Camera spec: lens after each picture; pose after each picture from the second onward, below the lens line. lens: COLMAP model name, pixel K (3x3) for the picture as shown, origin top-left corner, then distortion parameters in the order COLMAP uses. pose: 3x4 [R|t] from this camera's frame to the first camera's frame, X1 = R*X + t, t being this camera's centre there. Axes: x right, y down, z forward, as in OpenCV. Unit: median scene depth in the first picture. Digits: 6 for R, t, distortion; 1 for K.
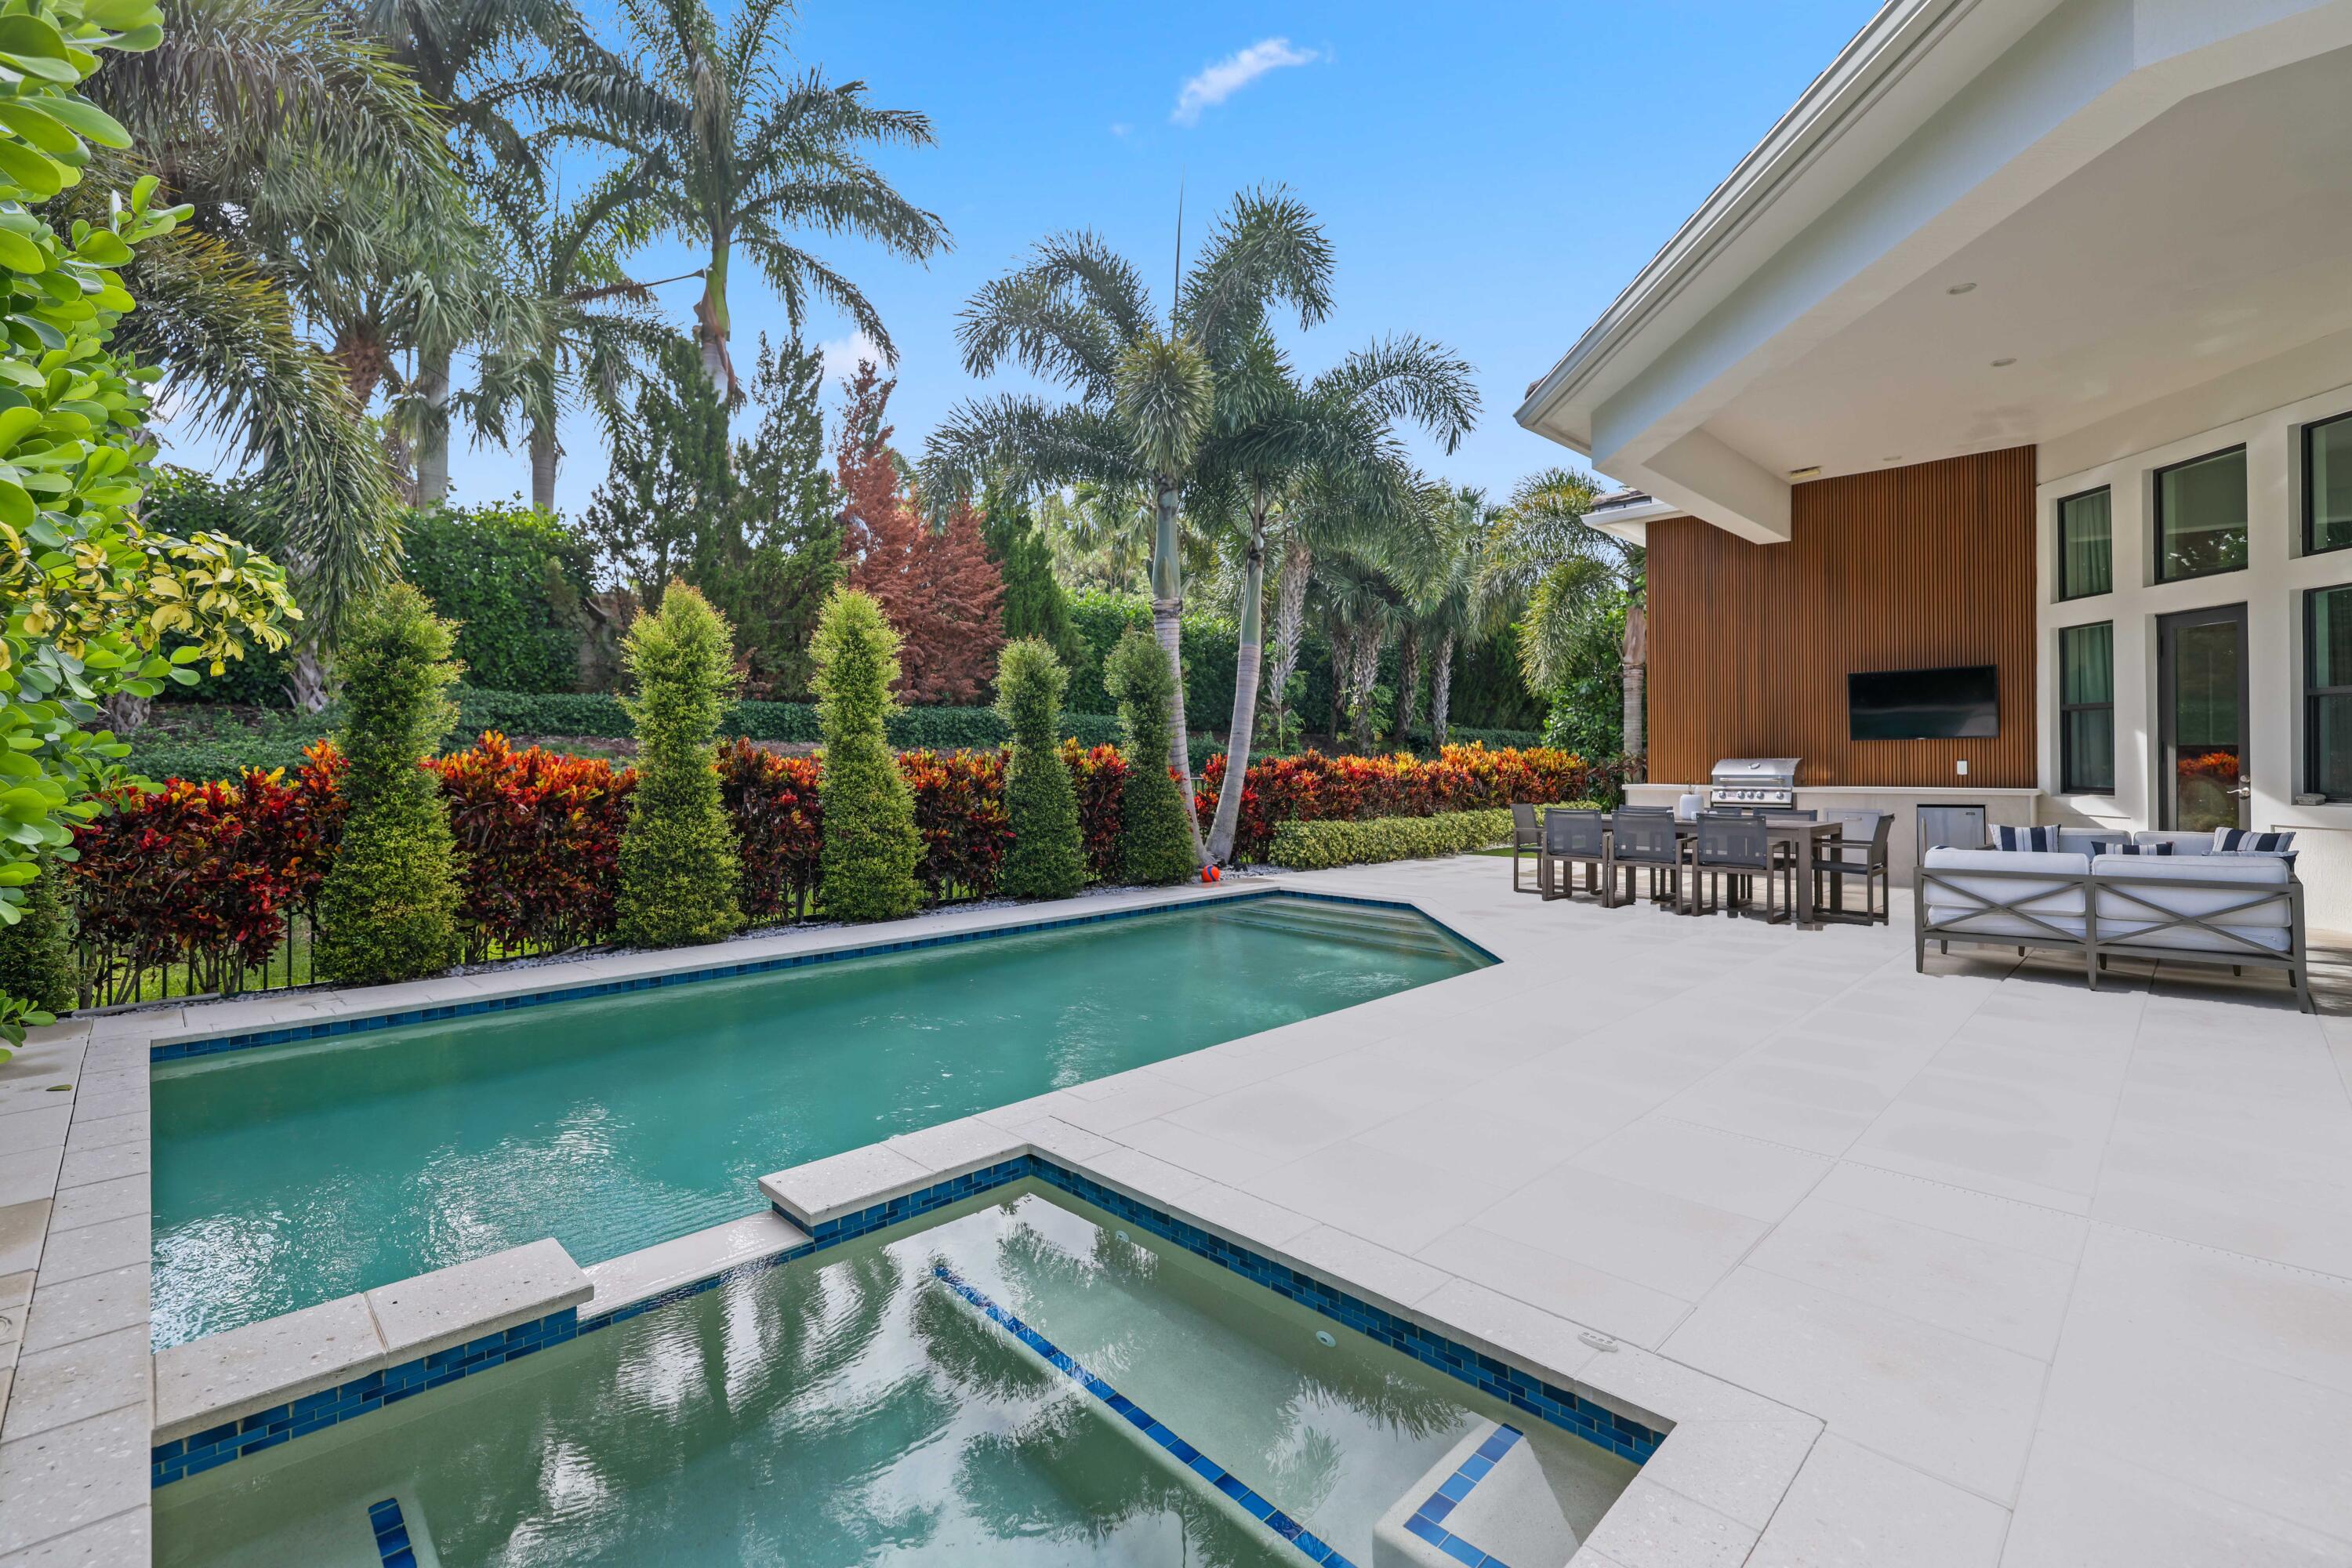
lens RADIAL K [[1029.0, 0, 1176.8], [0, 1029.0, 753.6], [0, 0, 1]] dist [-0.000139, 0.000423]
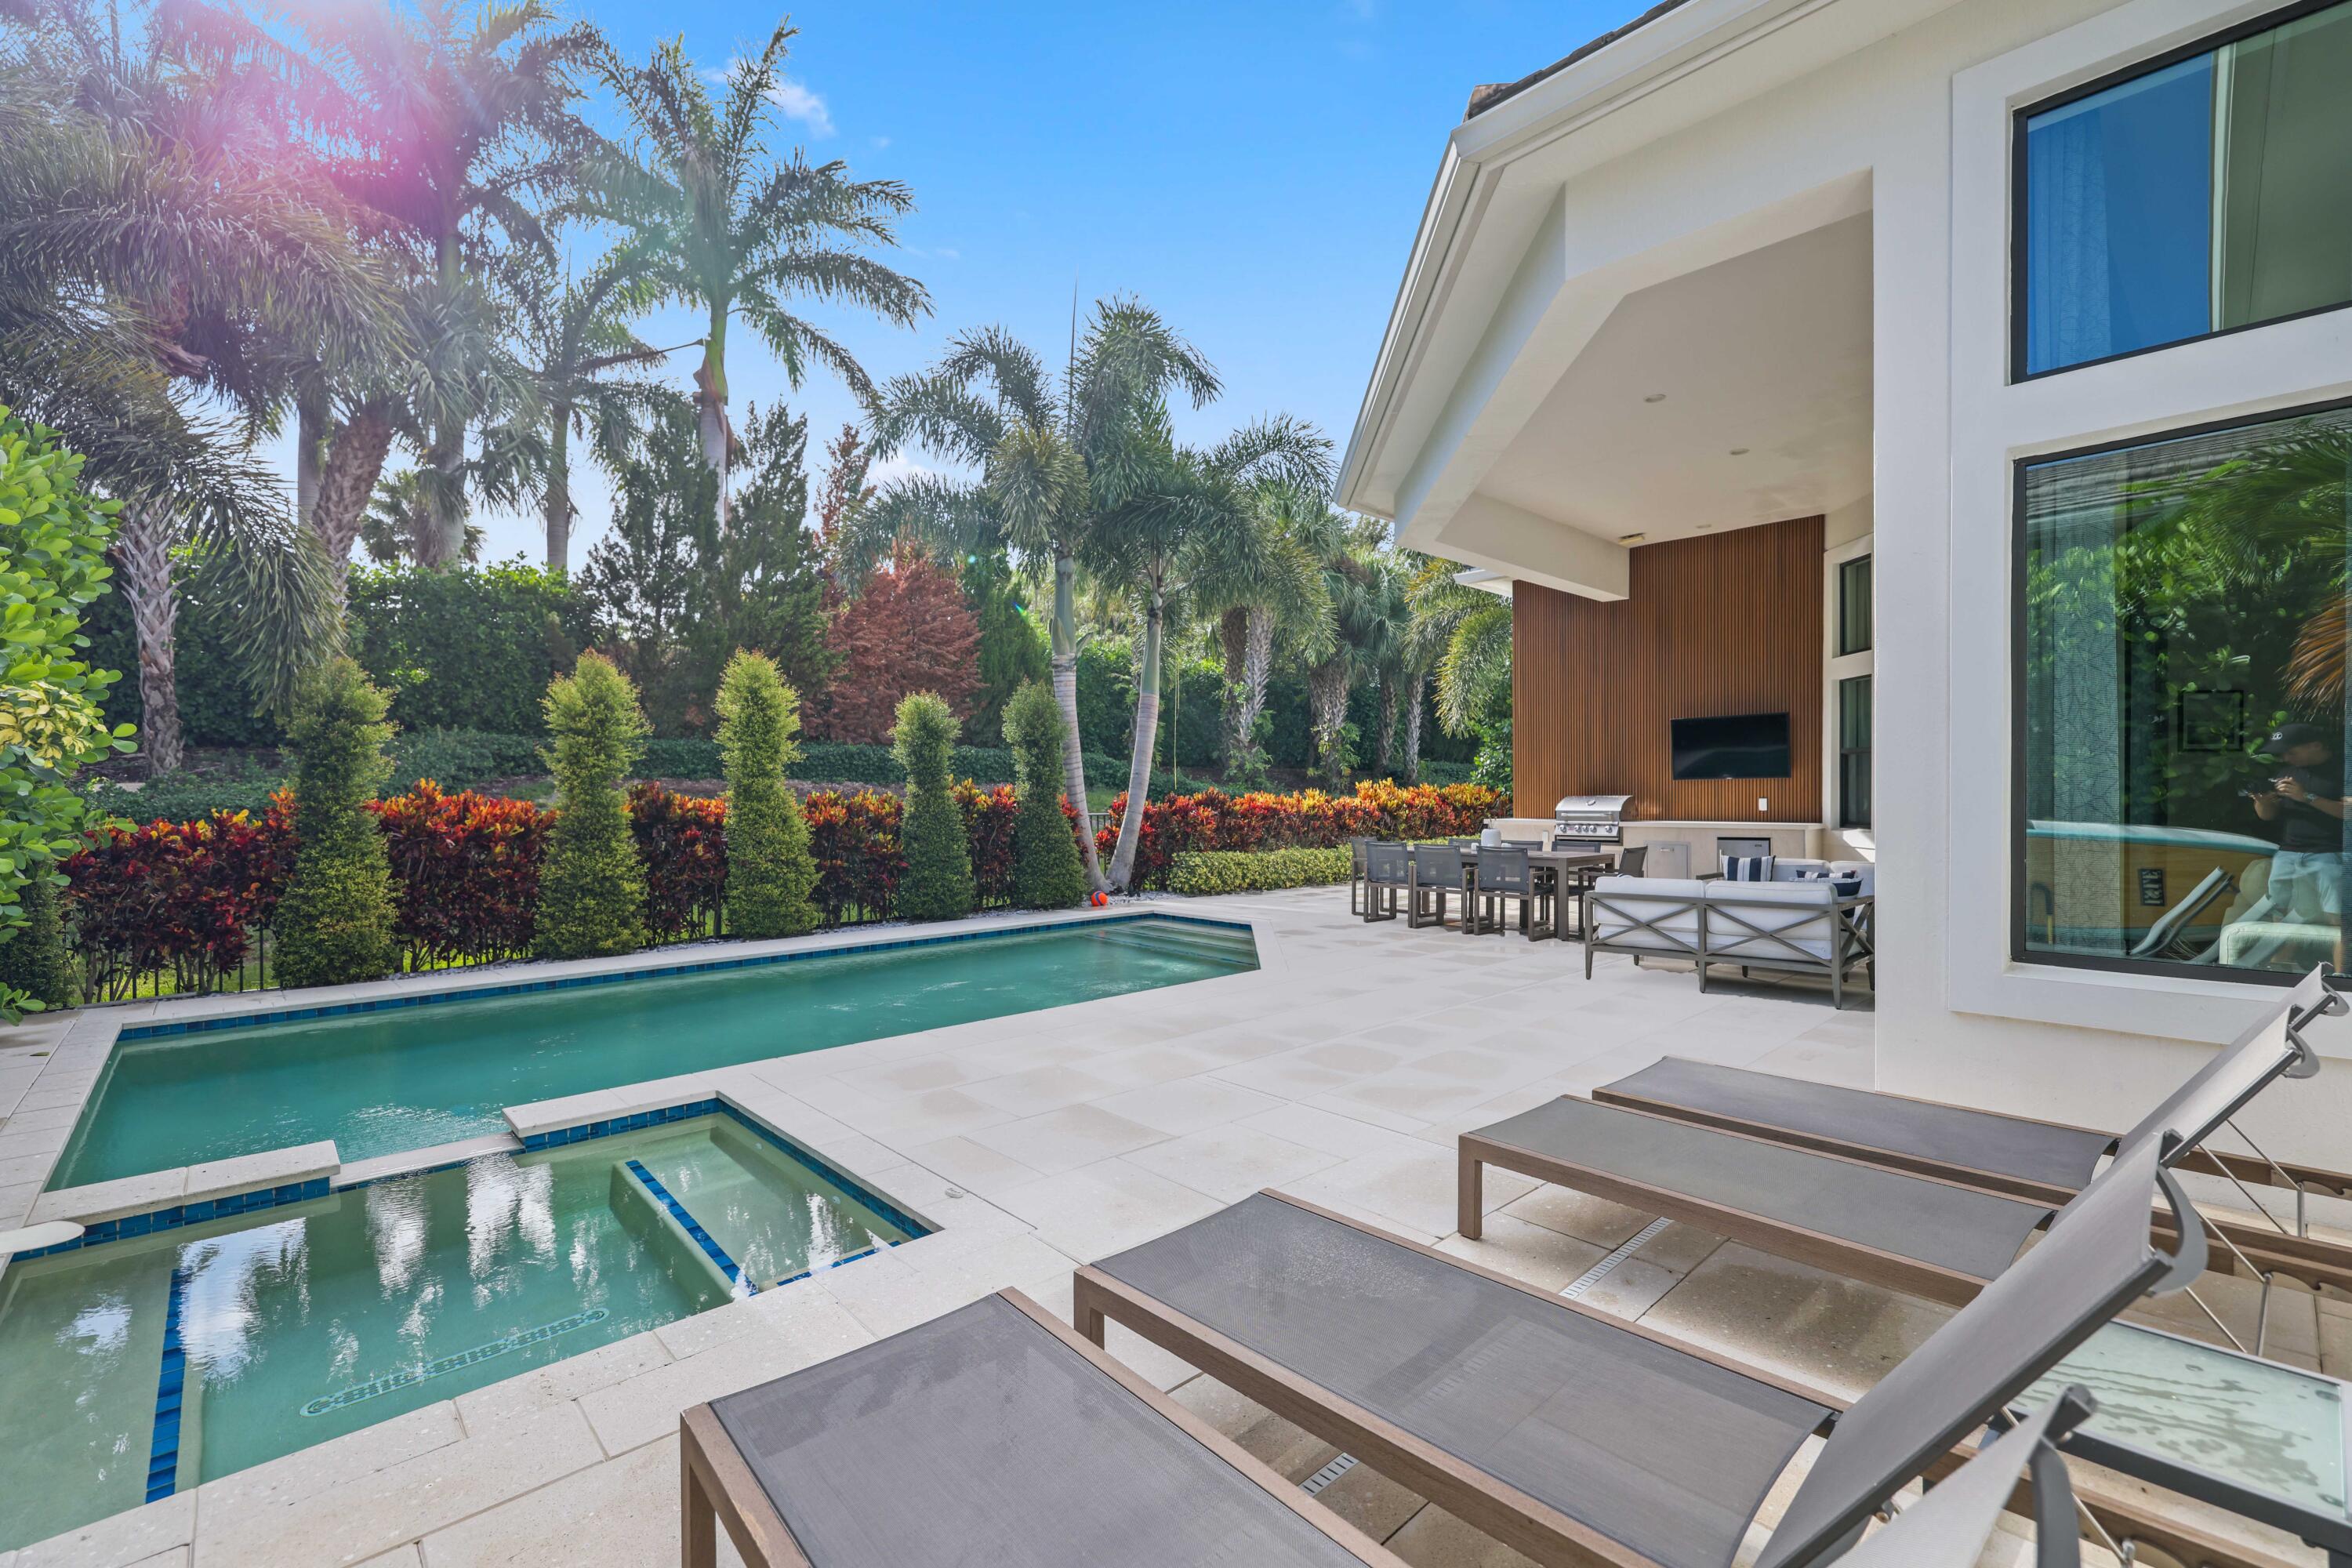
lens RADIAL K [[1003.6, 0, 1195.0], [0, 1003.6, 802.2], [0, 0, 1]] dist [0.000841, -0.000111]
pose [[0.999785, -0.001447, -0.020672, 0.168498], [0.001800, 0.999852, 0.017083, -0.008361], [0.020645, -0.017117, 0.999640, -0.102156]]
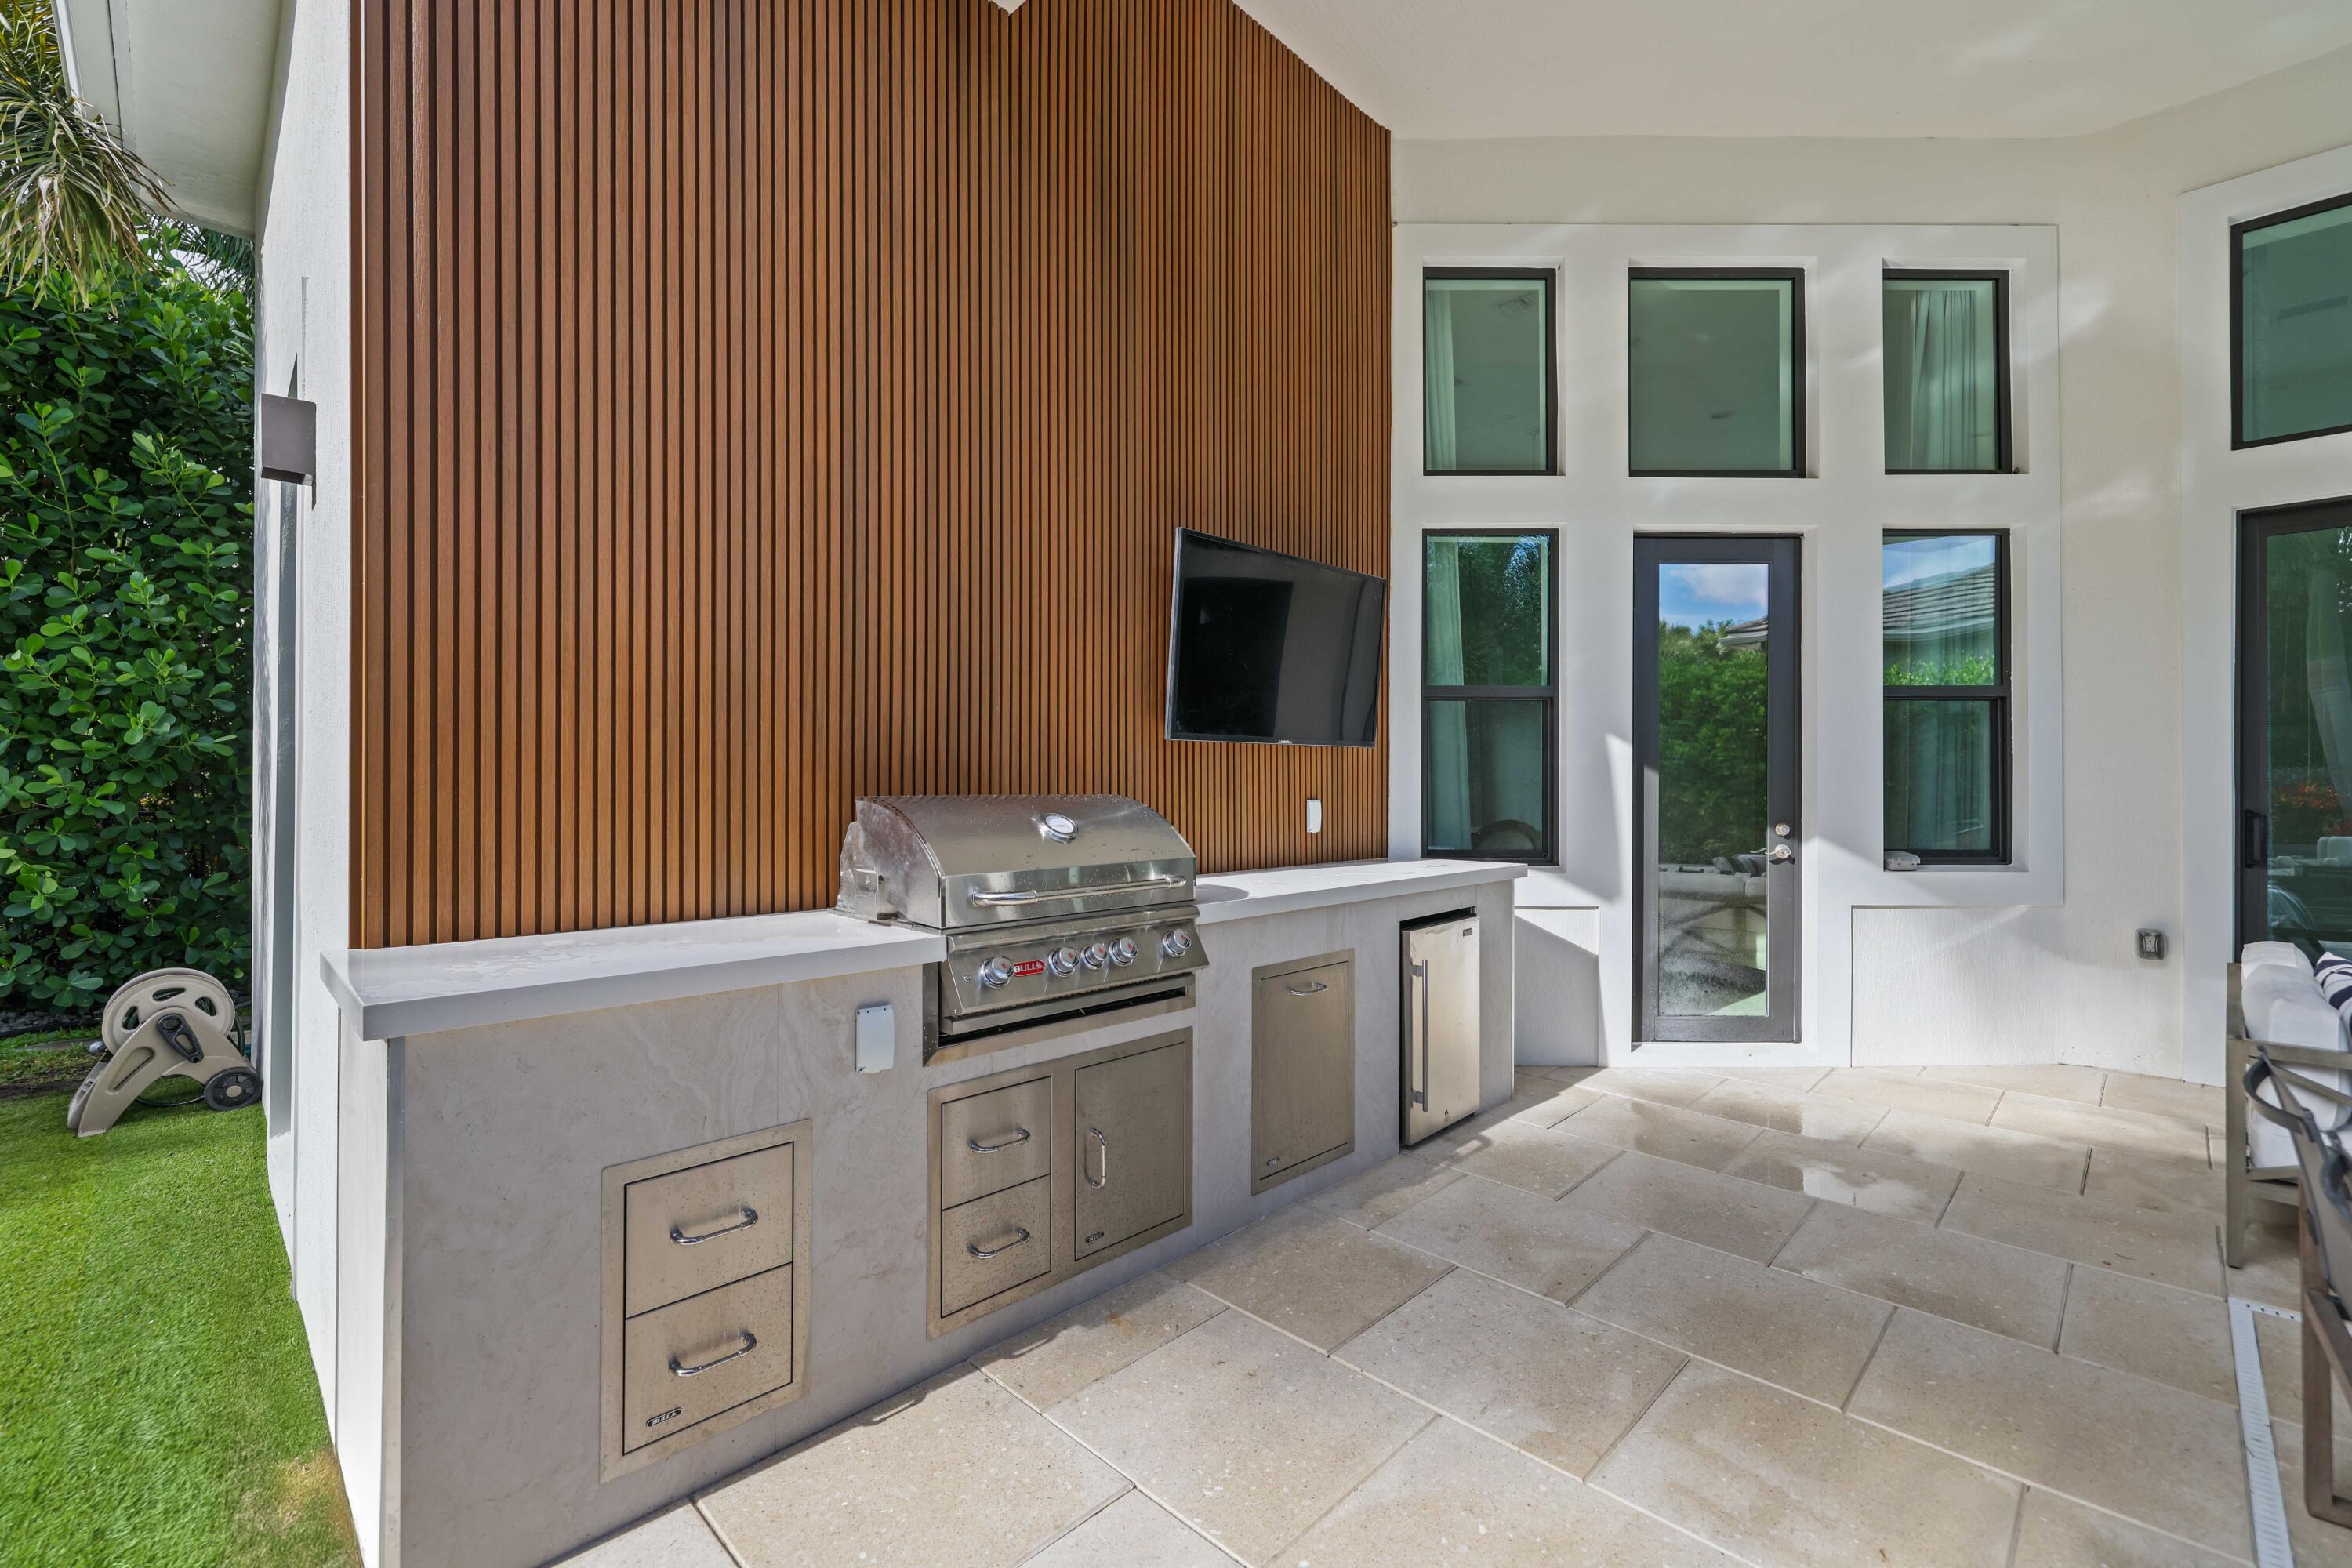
lens RADIAL K [[997.3, 0, 1187.1], [0, 997.3, 784.0], [0, 0, 1]] dist [0.000623, 0.000058]
pose [[-0.012875, 0.005101, 0.999904, 0.362181], [-0.008417, 0.999951, -0.005209, 0.003179], [-0.999882, -0.008483, -0.012831, 1.053287]]
